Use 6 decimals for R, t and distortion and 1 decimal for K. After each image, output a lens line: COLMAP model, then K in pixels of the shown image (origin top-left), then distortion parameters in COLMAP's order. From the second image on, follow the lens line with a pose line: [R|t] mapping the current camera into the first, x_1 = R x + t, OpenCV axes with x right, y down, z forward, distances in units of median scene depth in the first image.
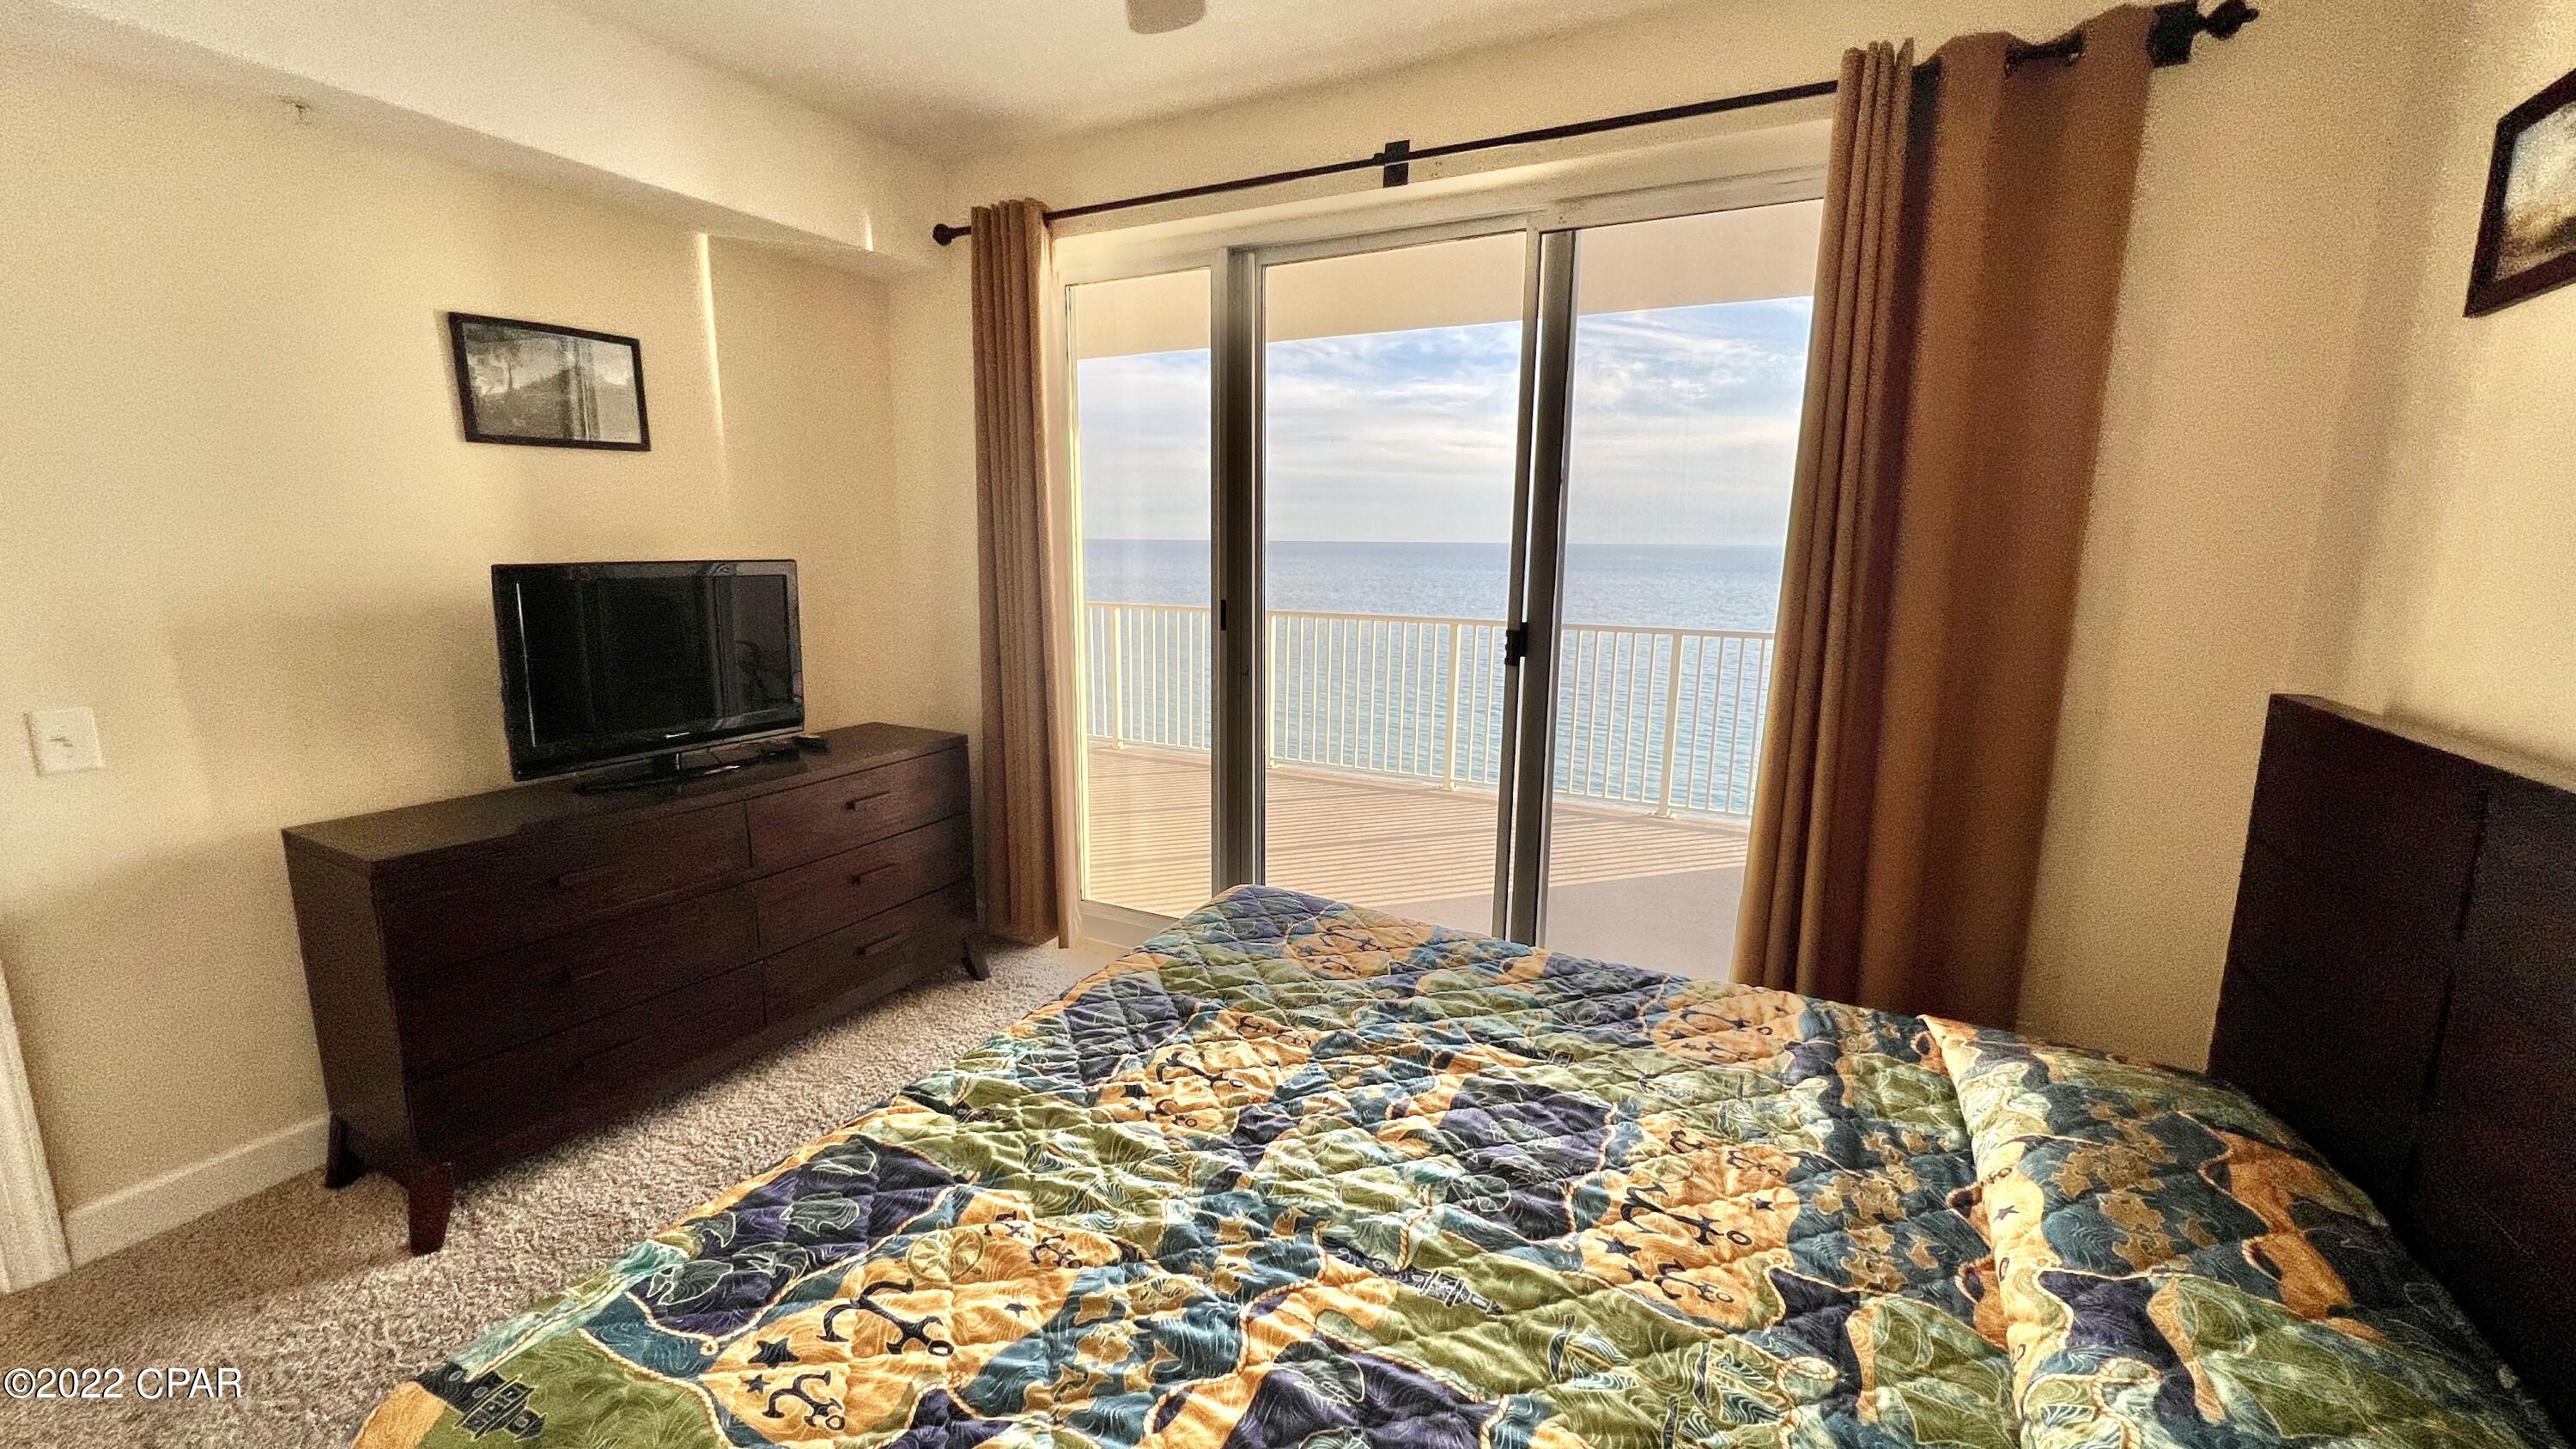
lens RADIAL K [[1038.1, 0, 1288.1], [0, 1038.1, 727.1], [0, 0, 1]] dist [0.000119, 0.000051]
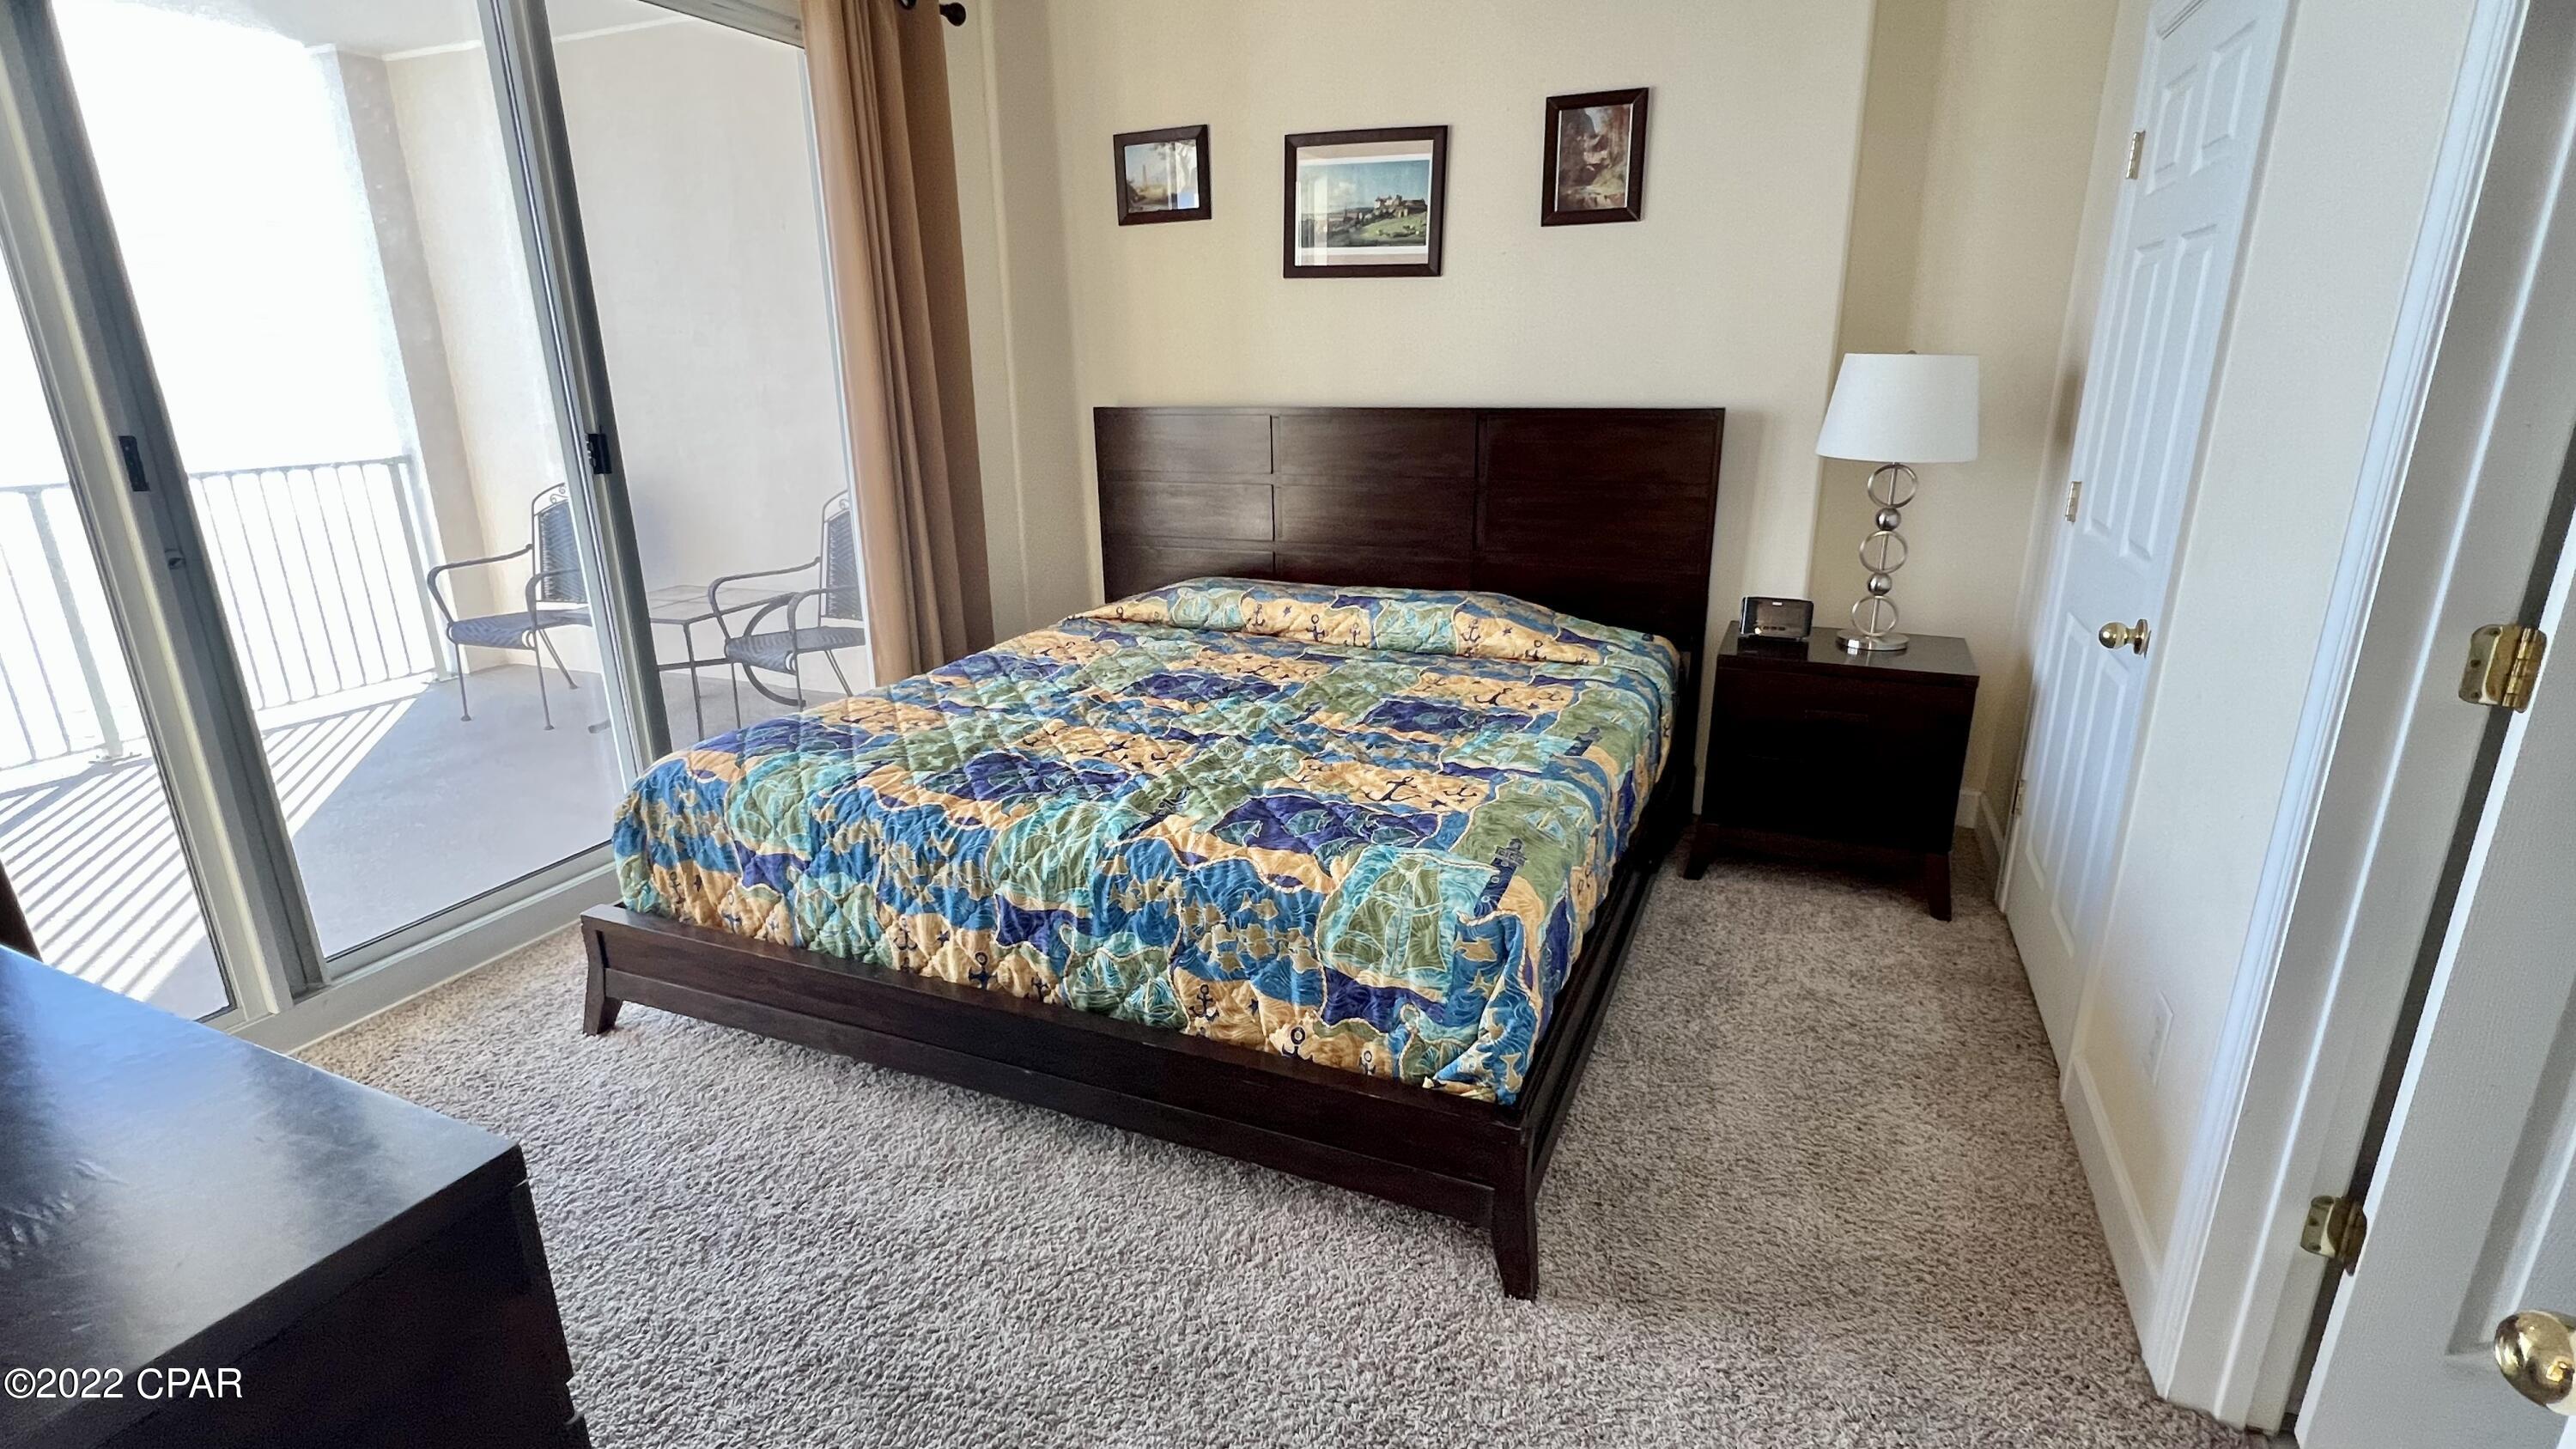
lens RADIAL K [[1256.1, 0, 1282.1], [0, 1256.1, 714.2], [0, 0, 1]] dist [0.030044, 0.000450]
pose [[-0.096442, -0.280505, 0.954995, -1.780341], [0.195206, 0.935504, 0.294493, -0.134570], [-0.976009, 0.214822, -0.035465, 0.965235]]
